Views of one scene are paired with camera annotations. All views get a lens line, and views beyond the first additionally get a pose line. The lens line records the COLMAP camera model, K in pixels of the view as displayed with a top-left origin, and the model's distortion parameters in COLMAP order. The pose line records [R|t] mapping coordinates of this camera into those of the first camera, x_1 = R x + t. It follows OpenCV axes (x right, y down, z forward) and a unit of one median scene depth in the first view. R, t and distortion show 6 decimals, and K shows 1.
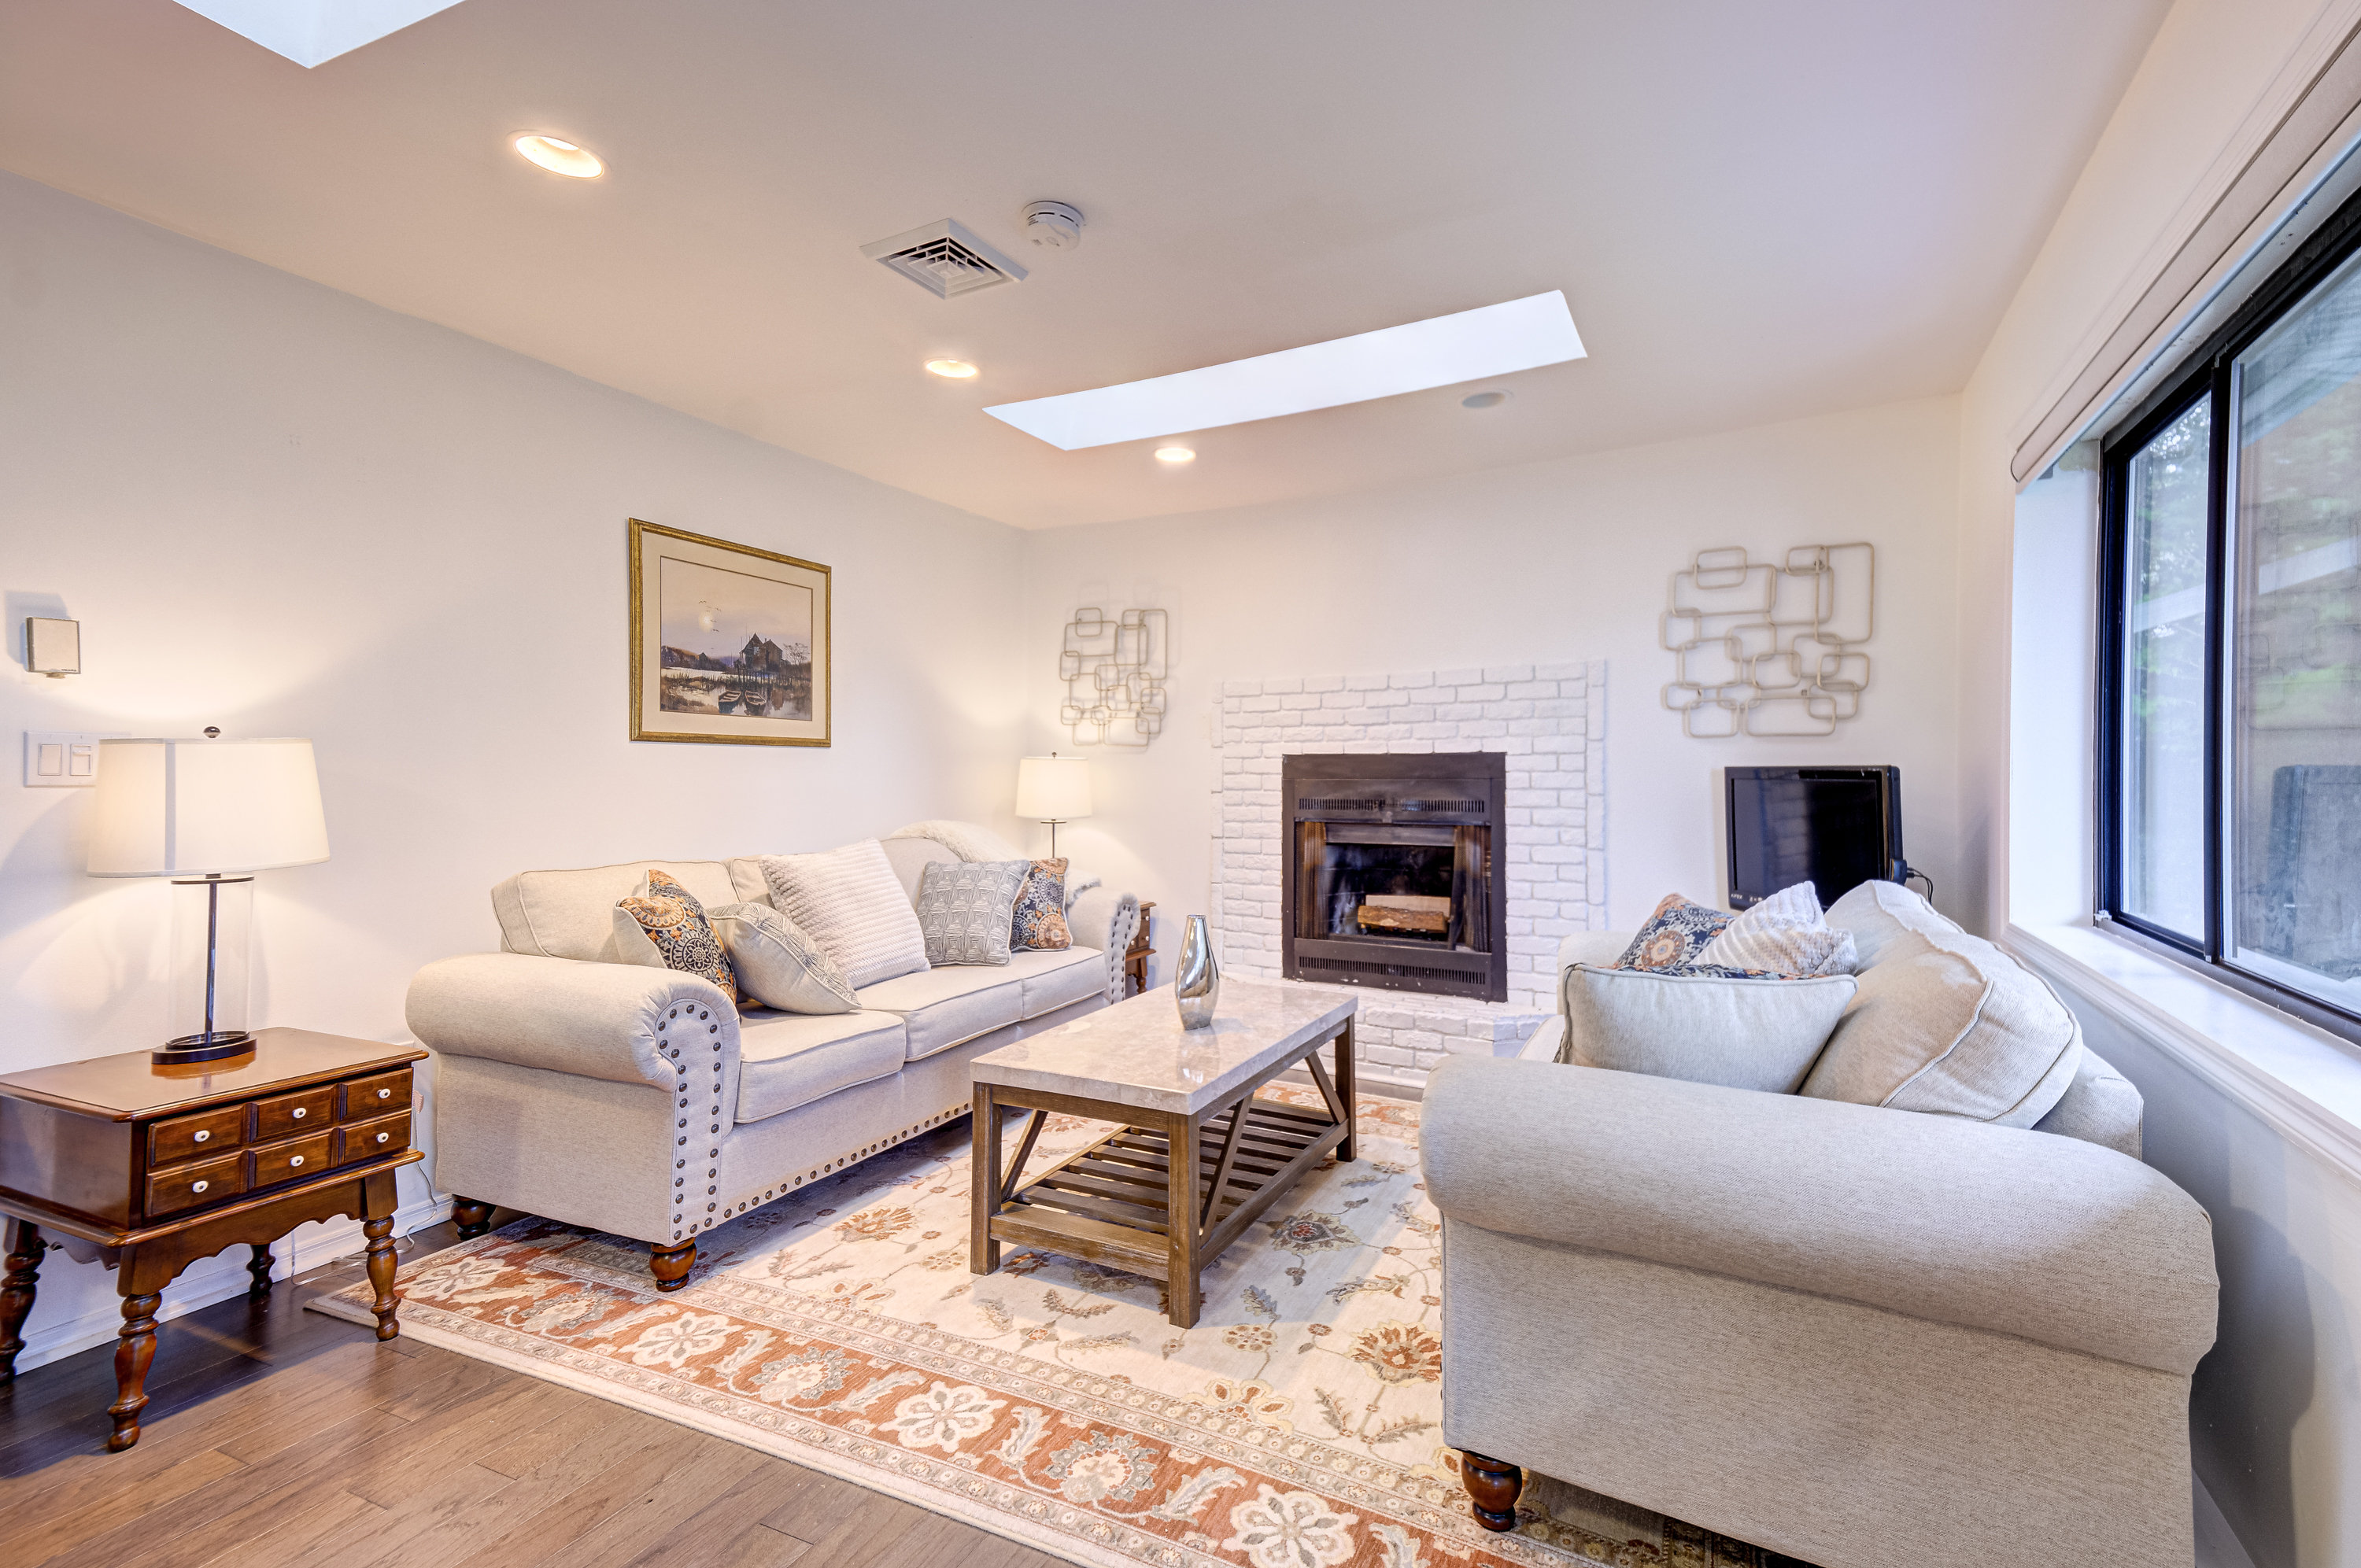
lens RADIAL K [[1031.4, 0, 1188.7], [0, 1031.4, 775.0], [0, 0, 1]] dist [0.129015, 0.000024]
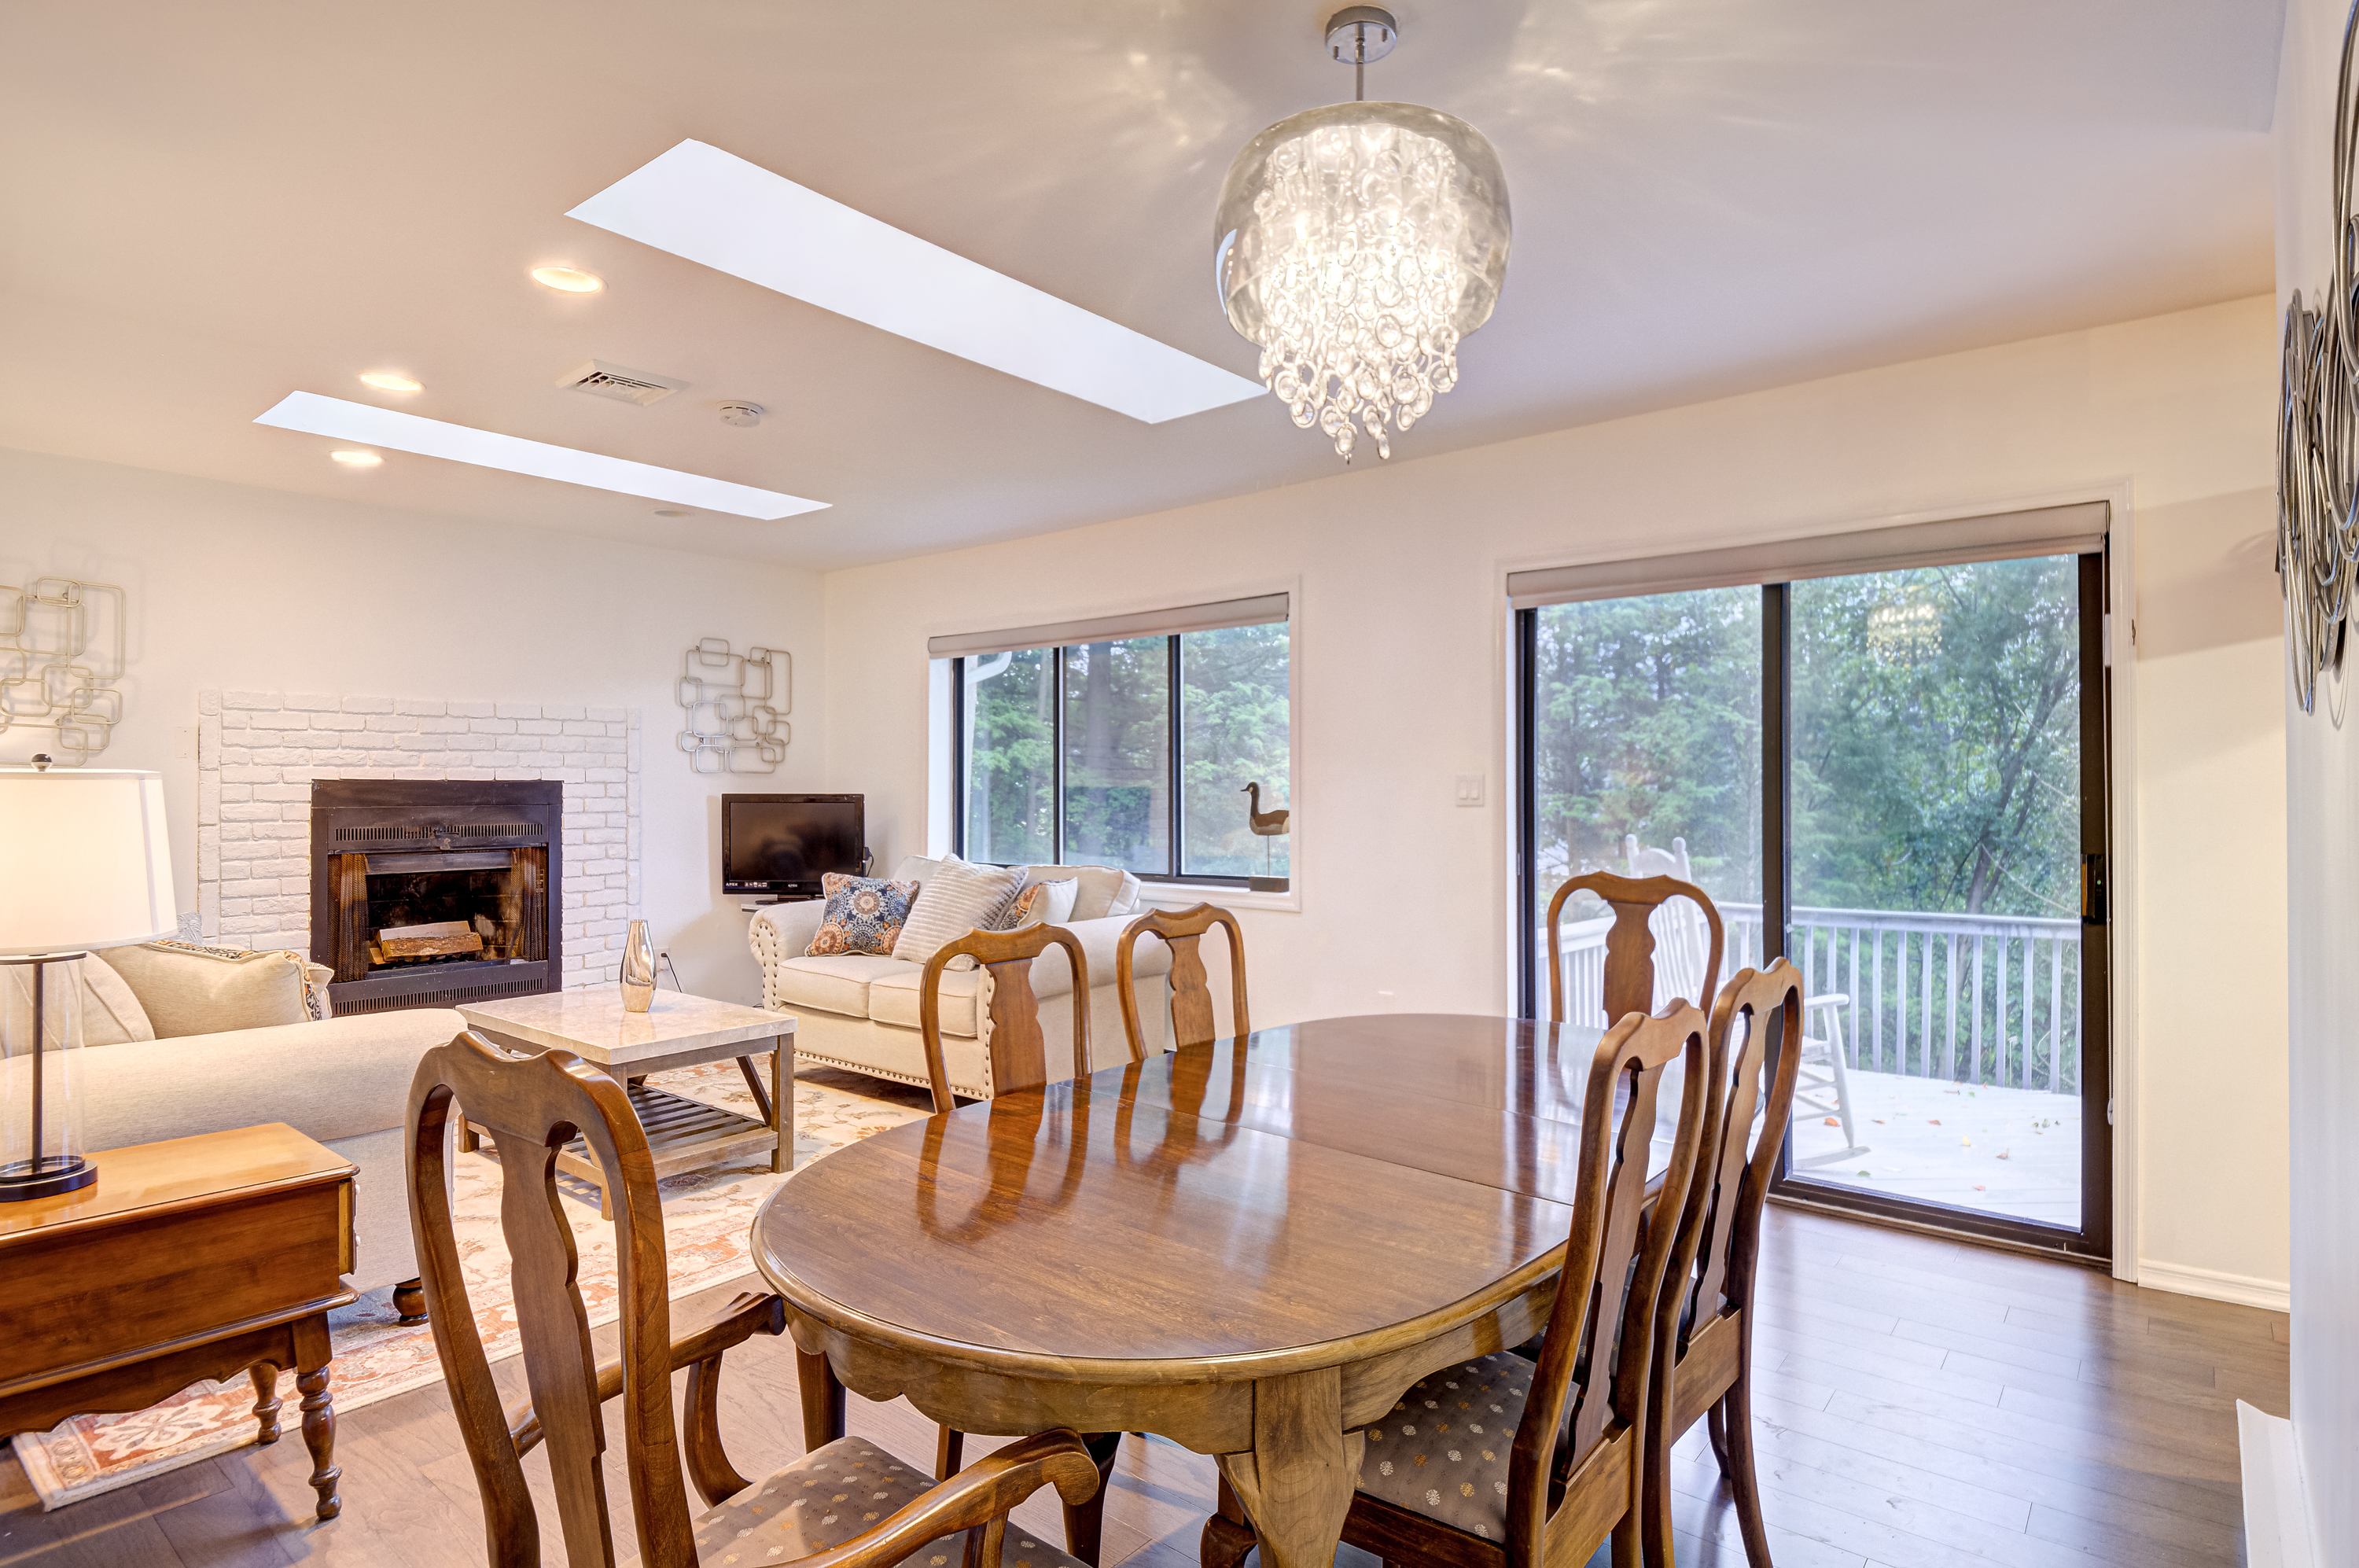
lens RADIAL K [[1030.7, 0, 1187.7], [0, 1030.7, 775.0], [0, 0, 1]] dist [0.129015, 0.000024]
pose [[0.274475, 0.017276, 0.961439, -0.637029], [-0.000777, 0.999842, -0.017744, -0.007874], [-0.961594, 0.004123, 0.274445, 0.019503]]
